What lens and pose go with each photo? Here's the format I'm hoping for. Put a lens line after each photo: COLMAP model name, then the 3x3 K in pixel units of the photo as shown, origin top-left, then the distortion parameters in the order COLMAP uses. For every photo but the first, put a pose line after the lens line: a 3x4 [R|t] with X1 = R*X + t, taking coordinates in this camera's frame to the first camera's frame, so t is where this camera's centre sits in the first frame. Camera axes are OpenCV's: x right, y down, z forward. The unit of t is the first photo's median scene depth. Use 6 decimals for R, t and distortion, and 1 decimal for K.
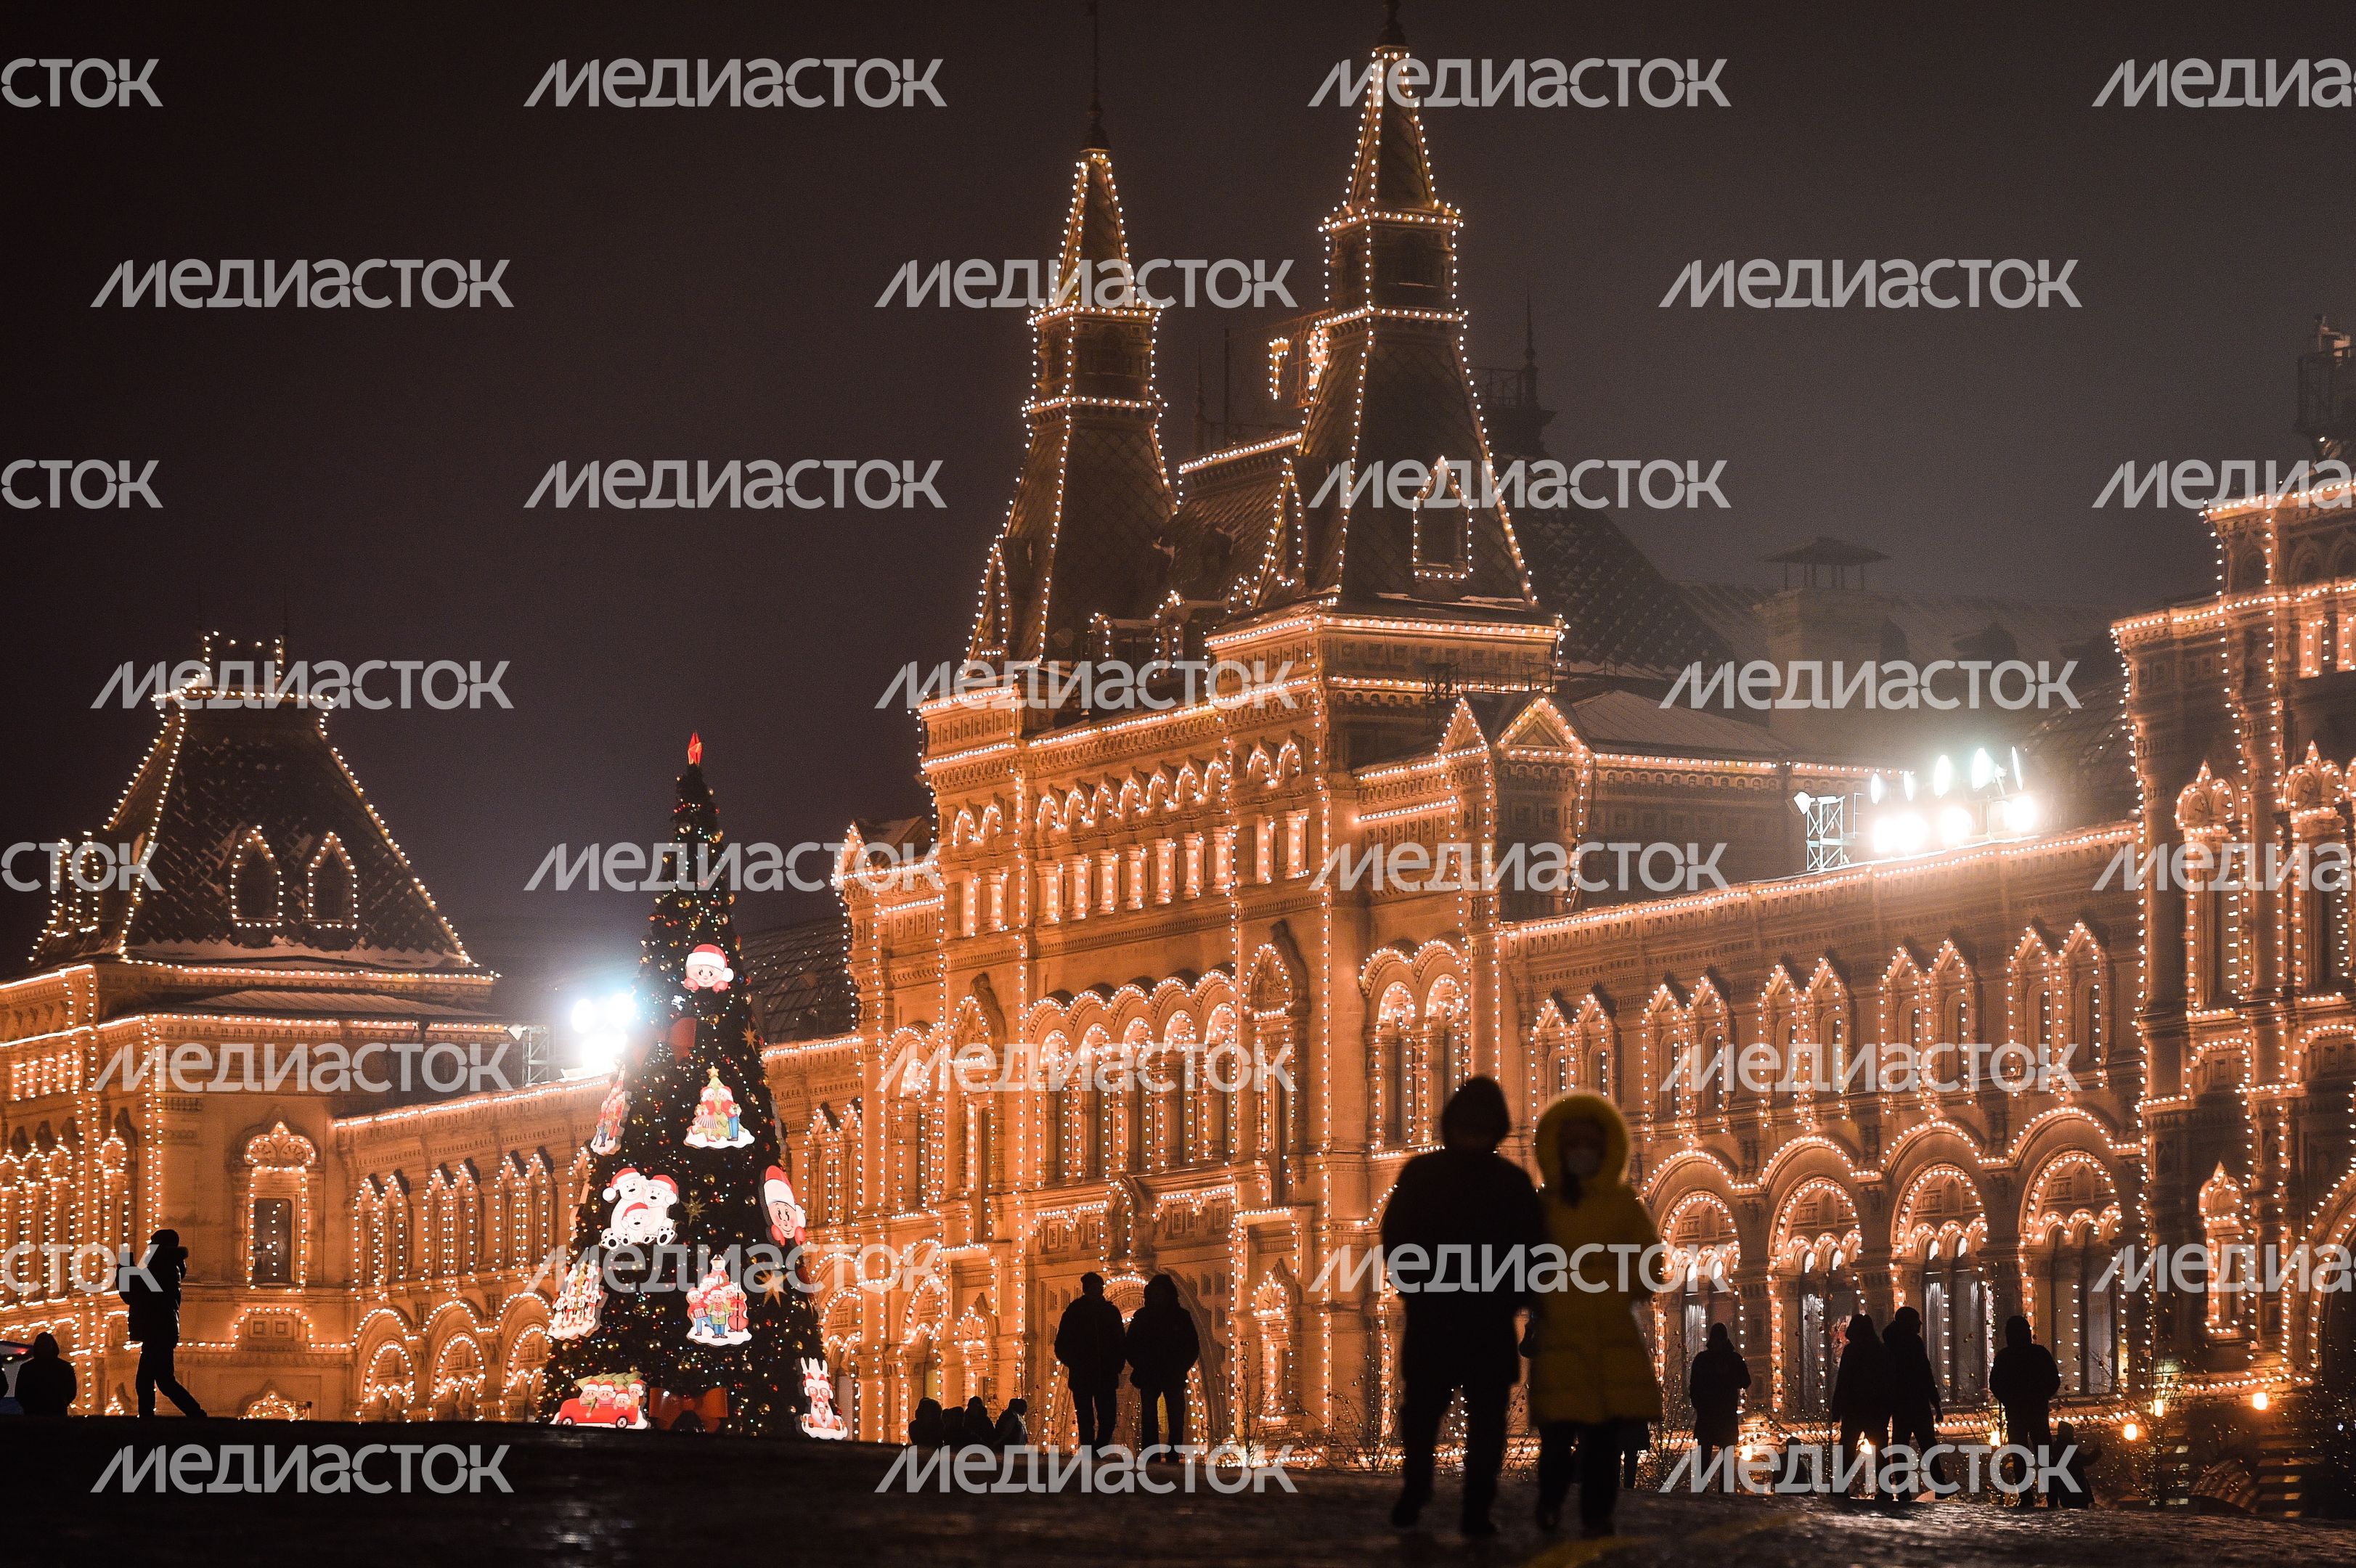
lens RADIAL K [[11141.2, 0, 1178.0], [0, 11141.2, 784.0], [0, 0, 1]] dist [1.552509, -3.786416]
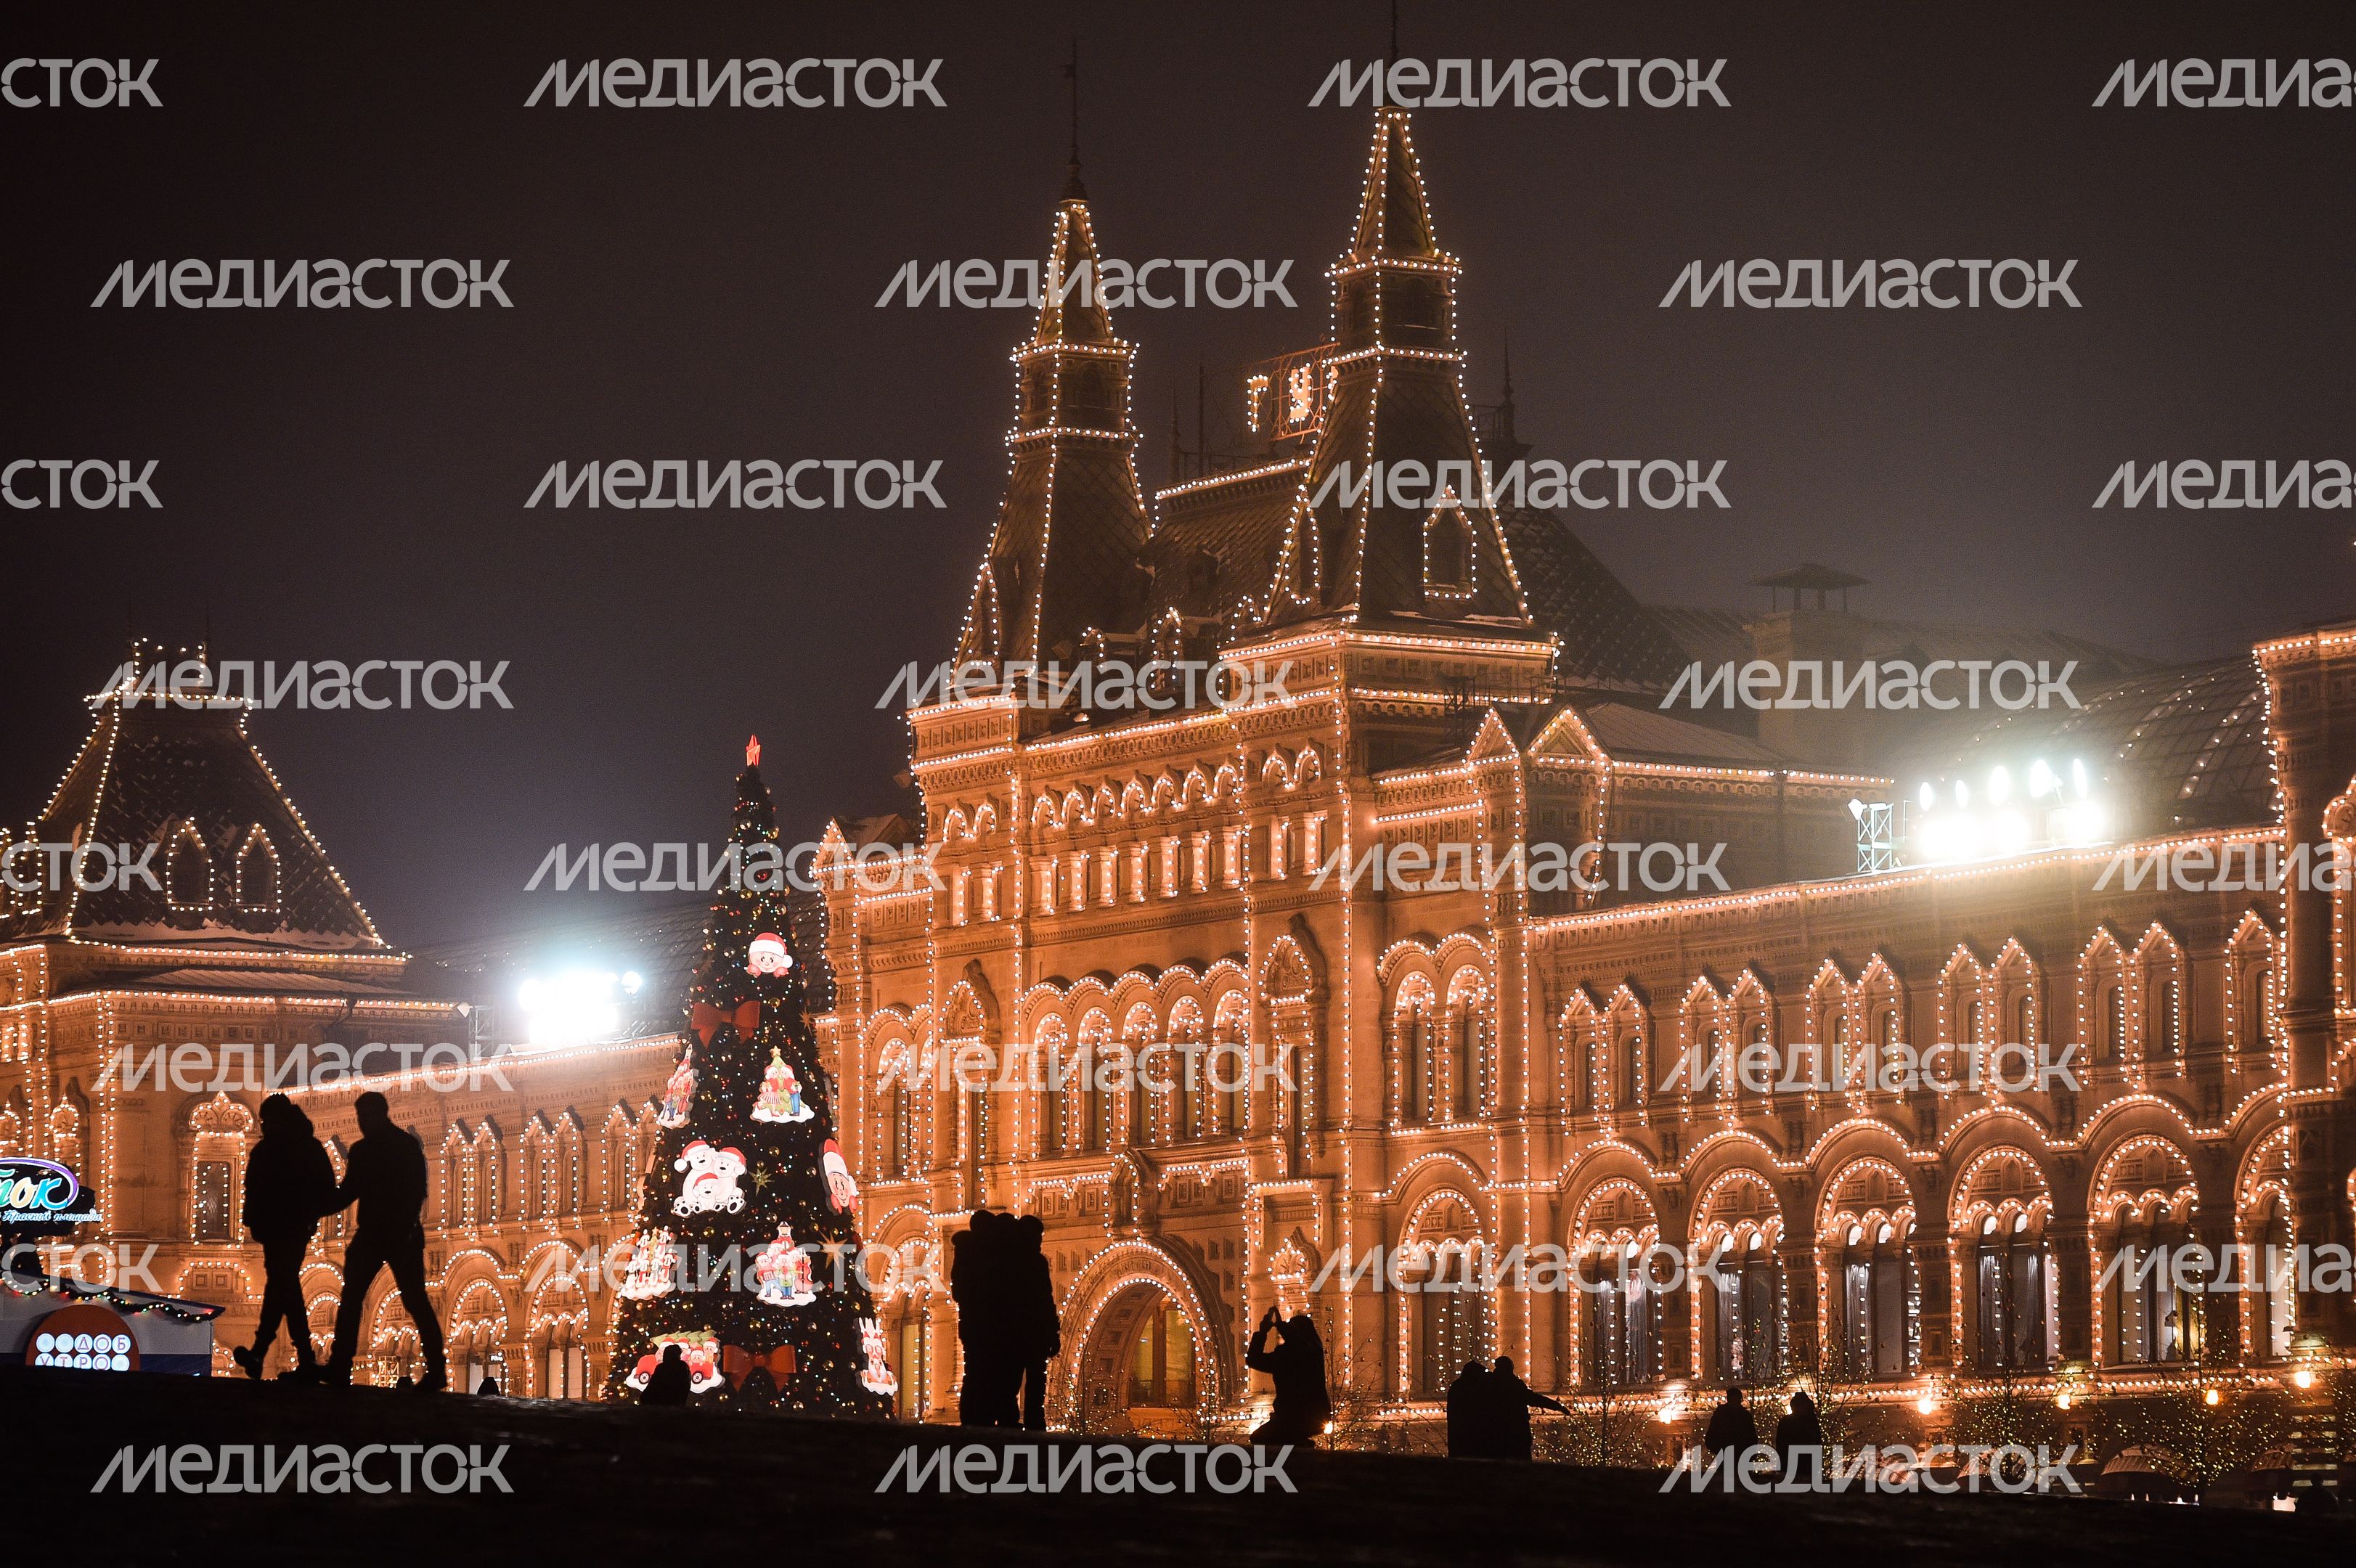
lens RADIAL K [[9638.2, 0, 1178.0], [0, 9638.2, 784.0], [0, 0, 1]] dist [1.033817, 2.115285]
pose [[0.996658, 0.006704, 0.081406, -0.078119], [-0.006757, 0.999977, 0.000376, -0.000600], [-0.081402, -0.000925, 0.996681, 0.070040]]
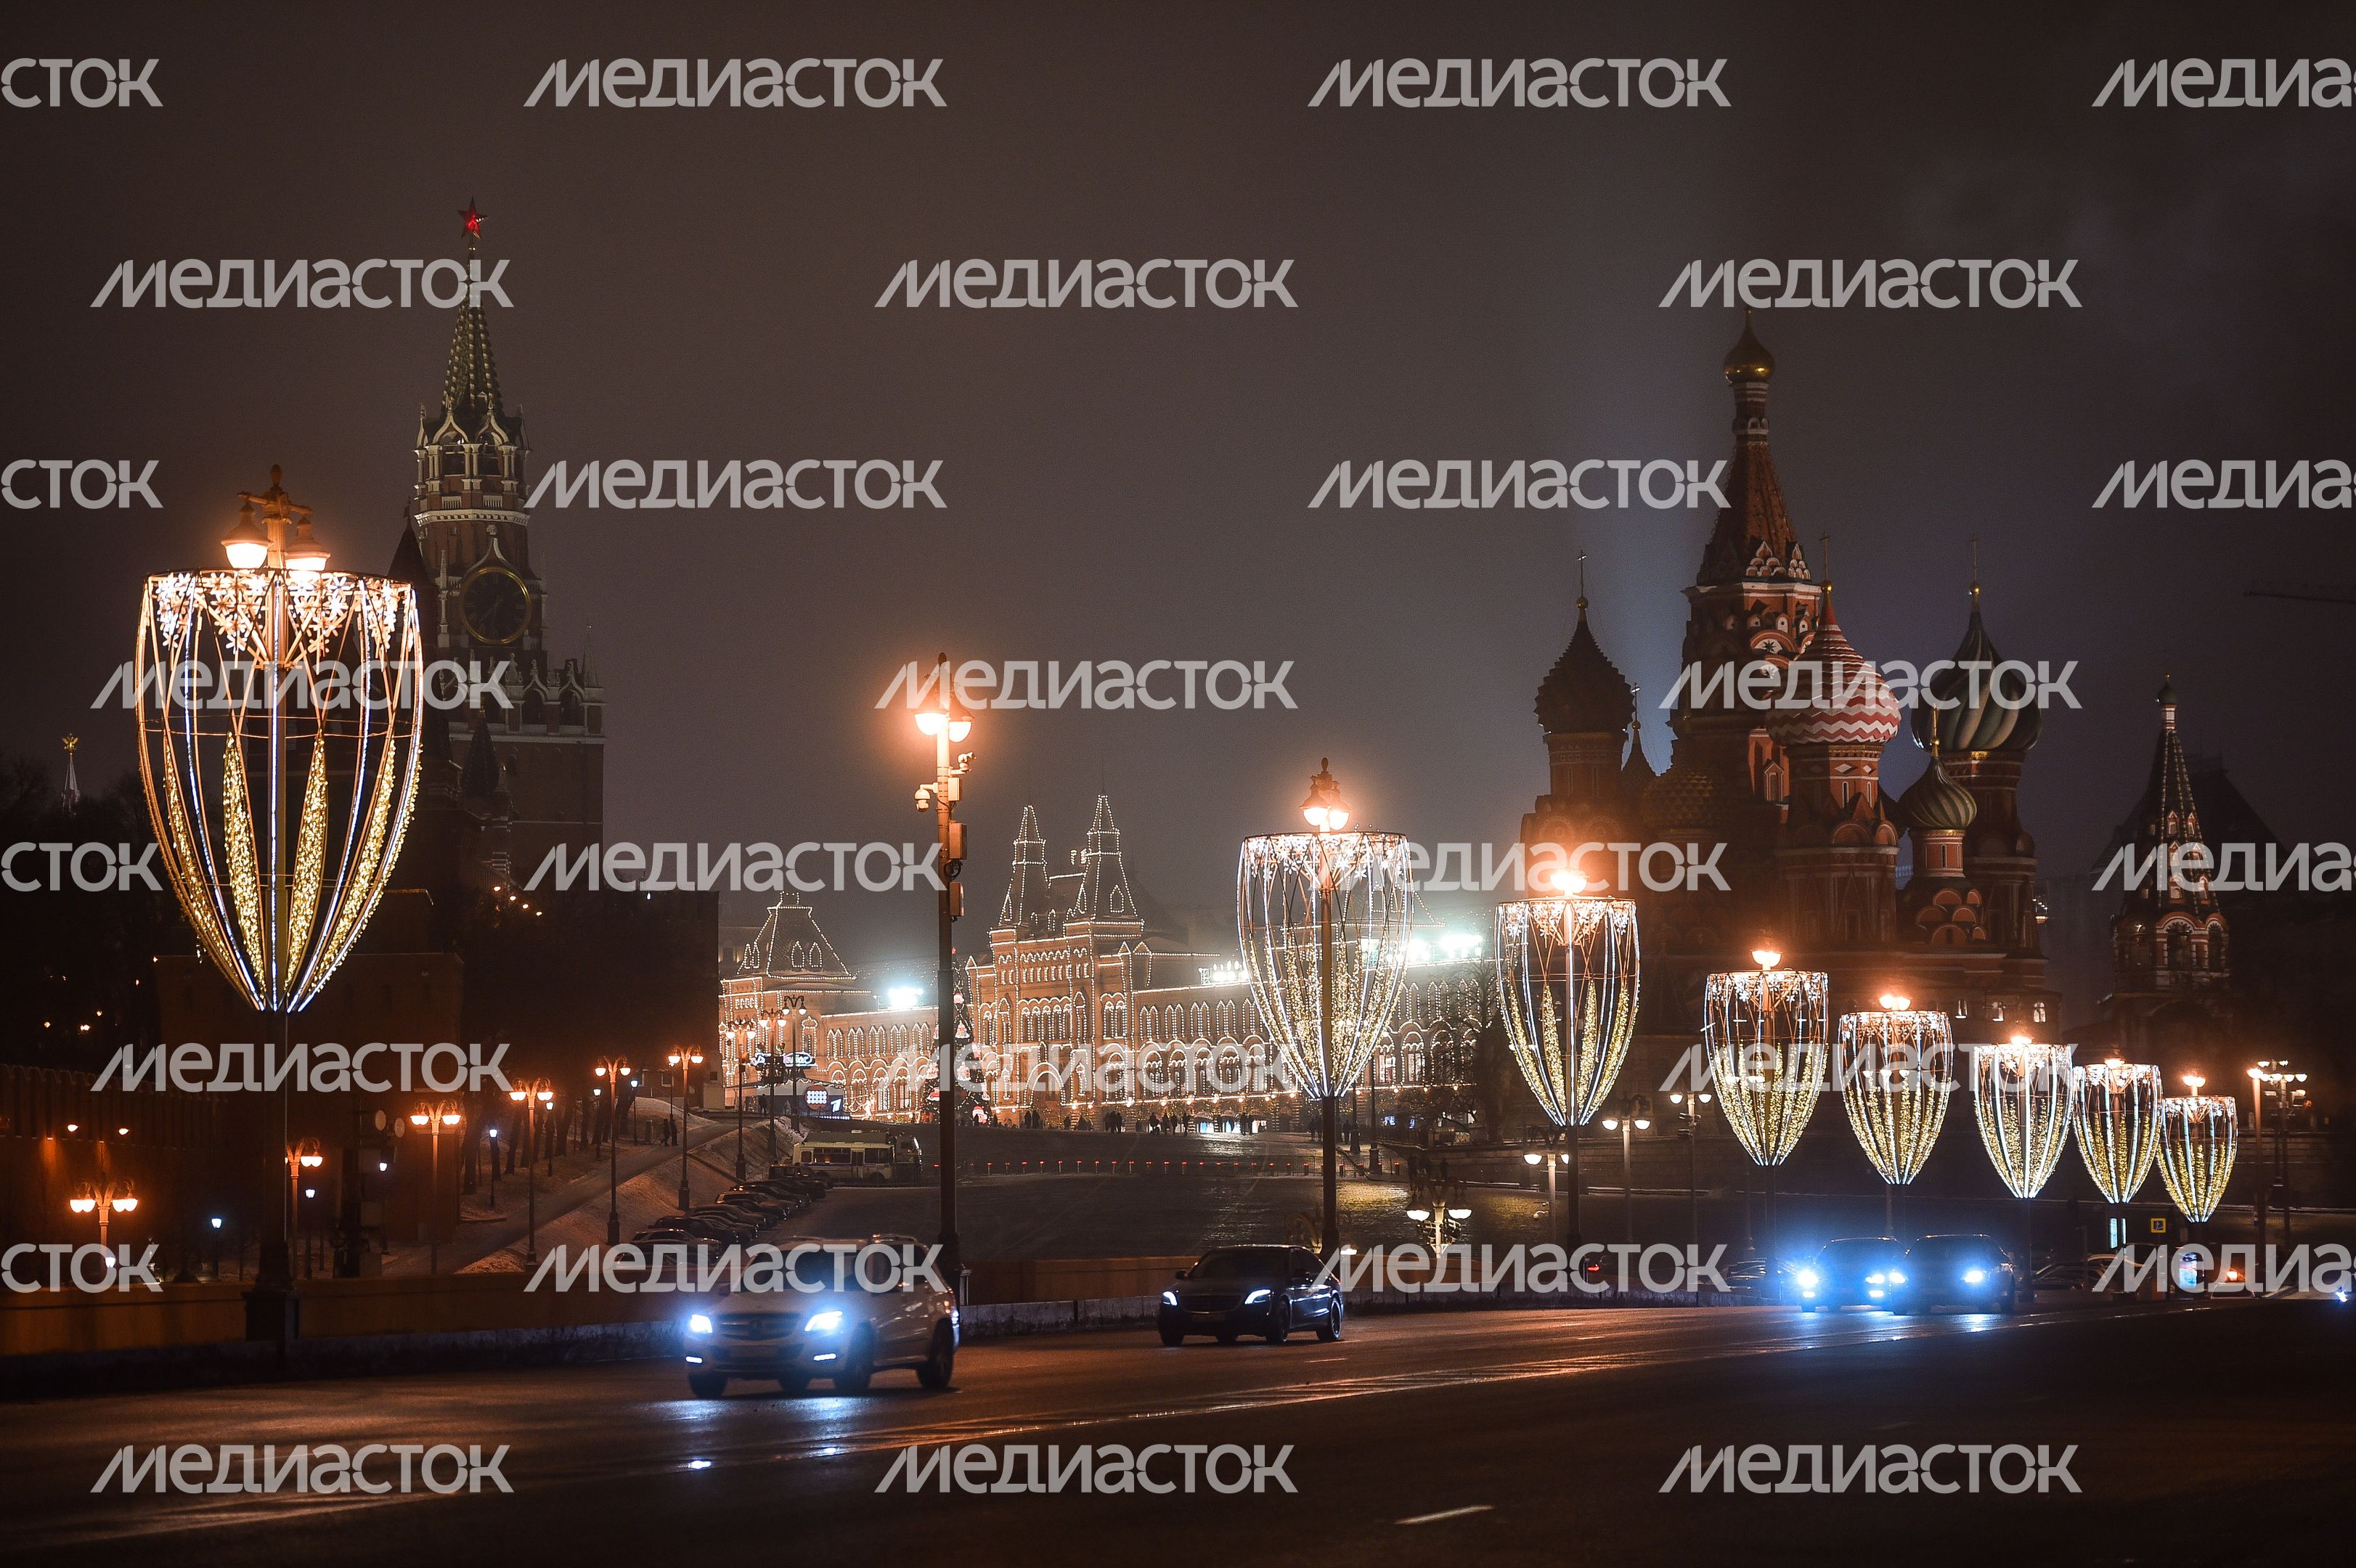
lens RADIAL K [[6893.2, 0, 1125.3], [0, 6893.2, 784.6], [0, 0, 1]] dist [0.333970, -0.249925]
pose [[0.997207, -0.009672, 0.074065, -0.181969], [0.007534, 0.999548, 0.029094, -0.152831], [-0.074313, -0.028455, 0.996829, -1.824131]]
